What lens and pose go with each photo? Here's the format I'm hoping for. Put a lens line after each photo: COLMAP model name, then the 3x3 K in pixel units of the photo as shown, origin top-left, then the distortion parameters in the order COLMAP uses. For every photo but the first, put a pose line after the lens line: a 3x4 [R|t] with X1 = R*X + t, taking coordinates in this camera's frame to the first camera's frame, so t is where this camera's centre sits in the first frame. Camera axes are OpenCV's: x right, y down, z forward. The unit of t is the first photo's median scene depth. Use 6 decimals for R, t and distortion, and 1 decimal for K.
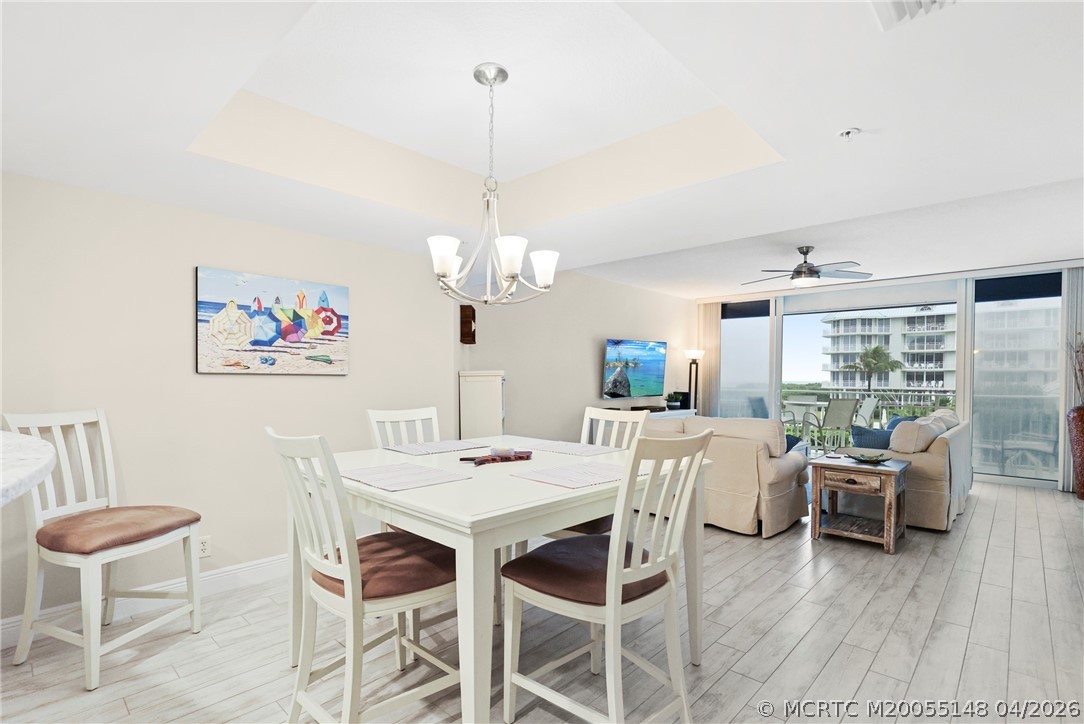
lens RADIAL K [[519.8, 0, 537.9], [0, 519.8, 395.1], [0, 0, 1]] dist [-0.010169, -0.000209]
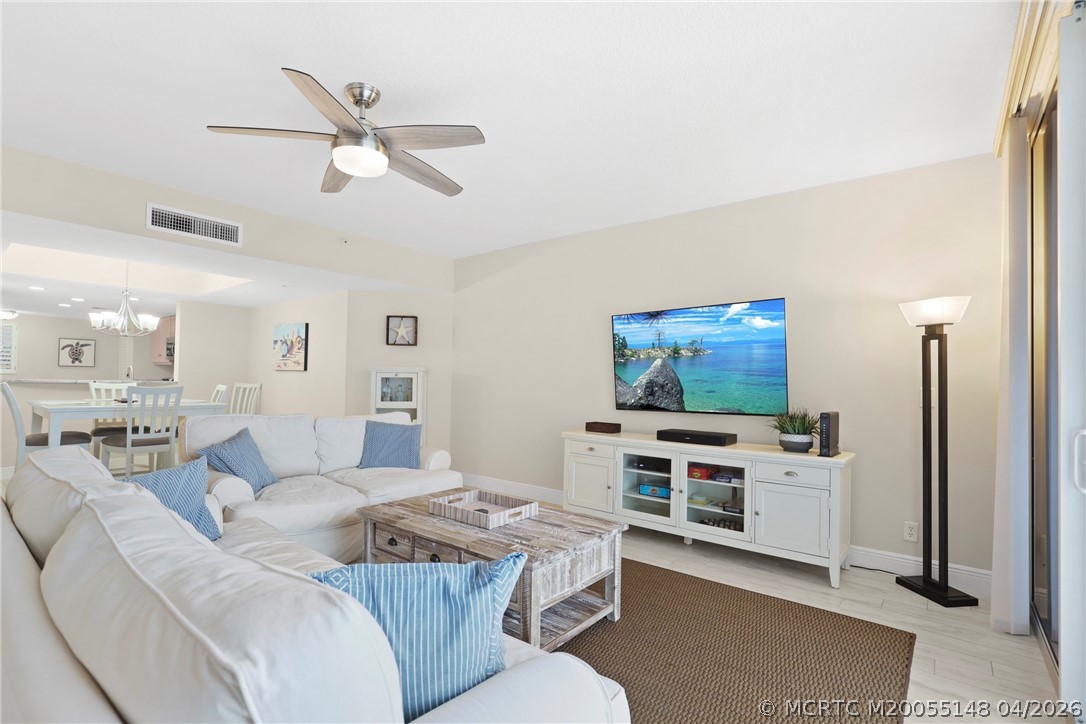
lens RADIAL K [[509.0, 0, 535.2], [0, 509.0, 370.5], [0, 0, 1]] dist [-0.003073, -0.000293]
pose [[0.076362, -0.018135, -0.996915, 1.329790], [-0.051012, 0.998454, -0.022071, -0.037037], [0.995774, 0.052540, 0.075319, 1.501625]]
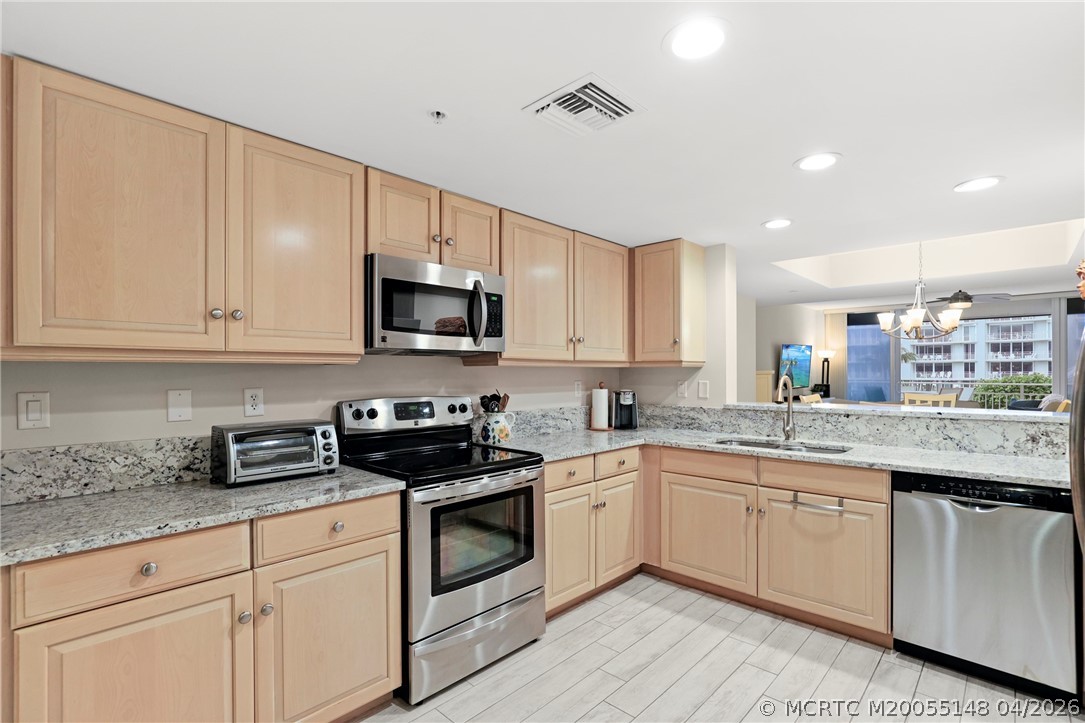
lens RADIAL K [[511.3, 0, 542.9], [0, 511.3, 373.7], [0, 0, 1]] dist [-0.013119, 0.000557]
pose [[0.999962, -0.008751, -0.000487, -0.864068], [0.008732, 0.999518, -0.029797, -0.002194], [0.000748, 0.029792, 0.999556, -0.509443]]
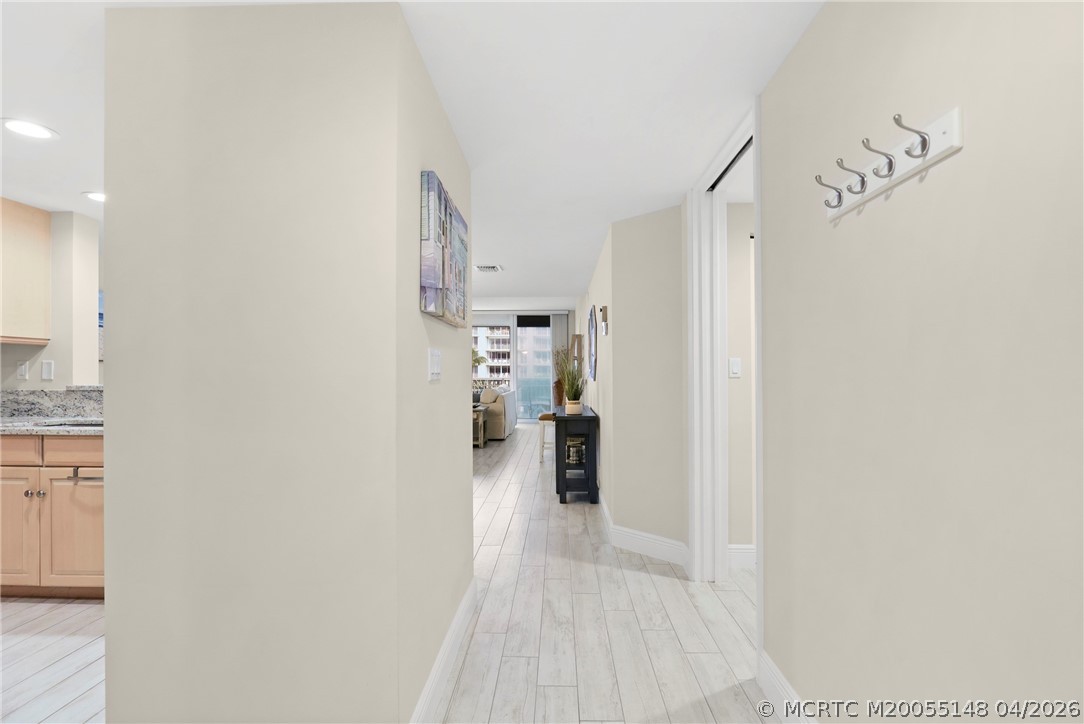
lens RADIAL K [[510.4, 0, 545.5], [0, 510.4, 370.6], [0, 0, 1]] dist [-0.003909, -0.000508]
pose [[0.746731, -0.000309, 0.665127, -0.508179], [0.023049, 0.999411, -0.025412, 0.042768], [-0.664727, 0.034306, 0.746298, -0.738397]]
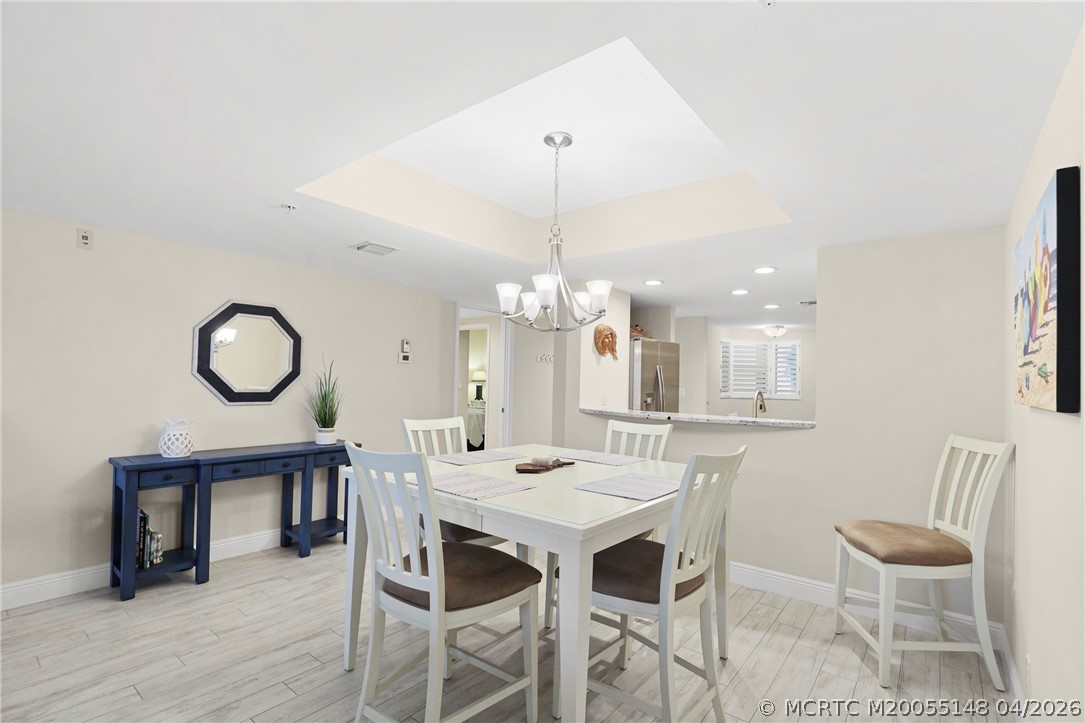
lens RADIAL K [[508.5, 0, 534.7], [0, 508.5, 370.0], [0, 0, 1]] dist [-0.003073, -0.000293]
pose [[-0.996797, -0.025642, -0.075748, 0.017600], [-0.026338, 0.999619, 0.008202, -0.054845], [0.075509, 0.010170, -0.997093, 1.214781]]
